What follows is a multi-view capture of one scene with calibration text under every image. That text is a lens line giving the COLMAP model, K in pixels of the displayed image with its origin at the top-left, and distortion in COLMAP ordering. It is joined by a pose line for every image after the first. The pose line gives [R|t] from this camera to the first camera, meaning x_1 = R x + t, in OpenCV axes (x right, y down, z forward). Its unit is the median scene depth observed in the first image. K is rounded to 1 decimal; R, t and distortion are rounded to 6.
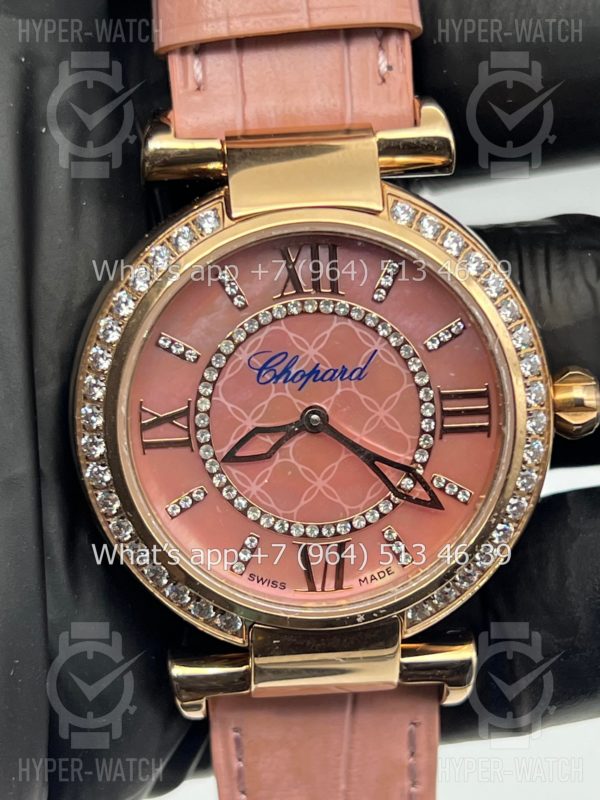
lens RADIAL K [[1818.7, 0, 300.0], [0, 1818.7, 400.0], [0, 0, 1]] dist [0.250441, 0.082828]
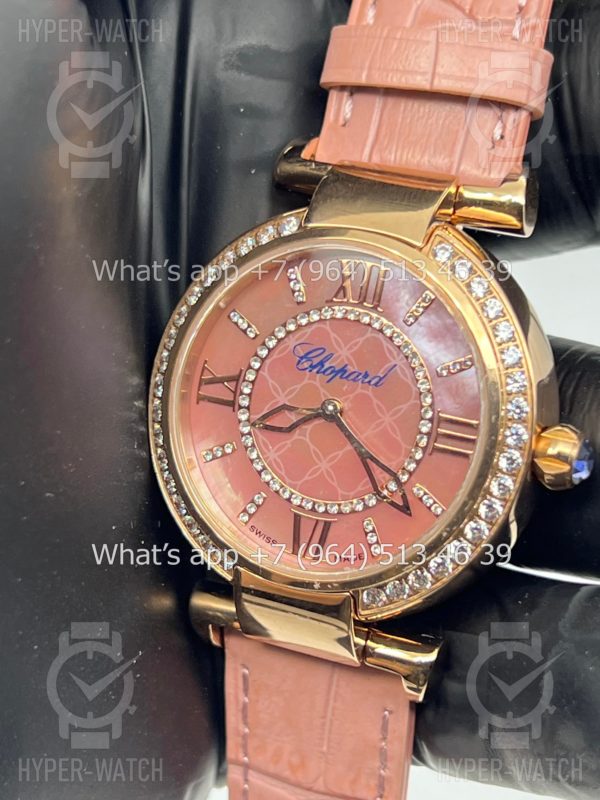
lens RADIAL K [[1818.7, 0, 300.0], [0, 1818.7, 400.0], [0, 0, 1]] dist [0.250441, 0.082828]
pose [[0.878650, 0.237480, -0.414219, 0.467077], [-0.264884, 0.964238, -0.009061, 0.020259], [0.397254, 0.117681, 0.910132, -0.060745]]
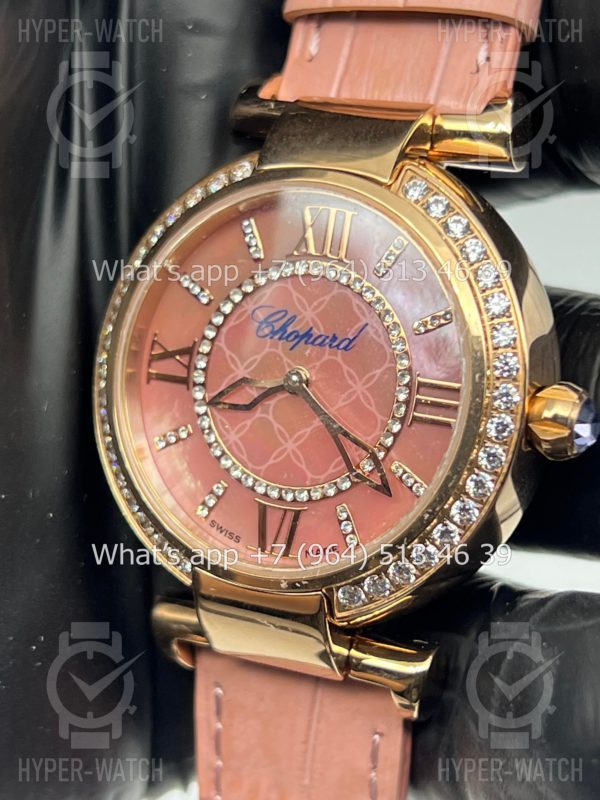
lens RADIAL K [[1818.7, 0, 300.0], [0, 1818.7, 400.0], [0, 0, 1]] dist [0.250441, 0.082828]
pose [[0.856245, 0.186627, -0.481679, 0.489831], [-0.228361, 0.973148, -0.028893, 0.048983], [0.463352, 0.134736, 0.875872, 0.131557]]
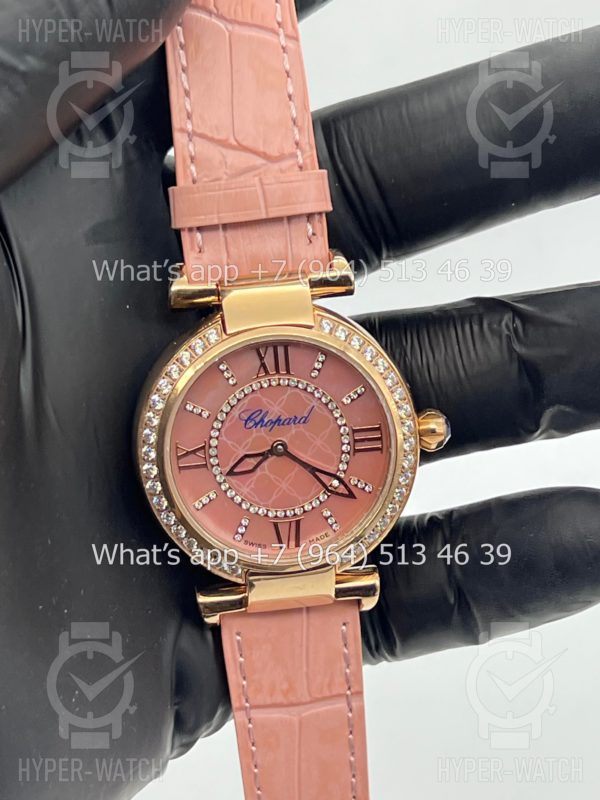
lens RADIAL K [[1818.7, 0, 300.0], [0, 1818.7, 400.0], [0, 0, 1]] dist [0.250441, 0.082828]
pose [[0.997913, -0.043852, 0.047401, -0.051252], [0.042025, 0.998360, 0.038883, -0.099301], [-0.049028, -0.036809, 0.998119, -0.692795]]
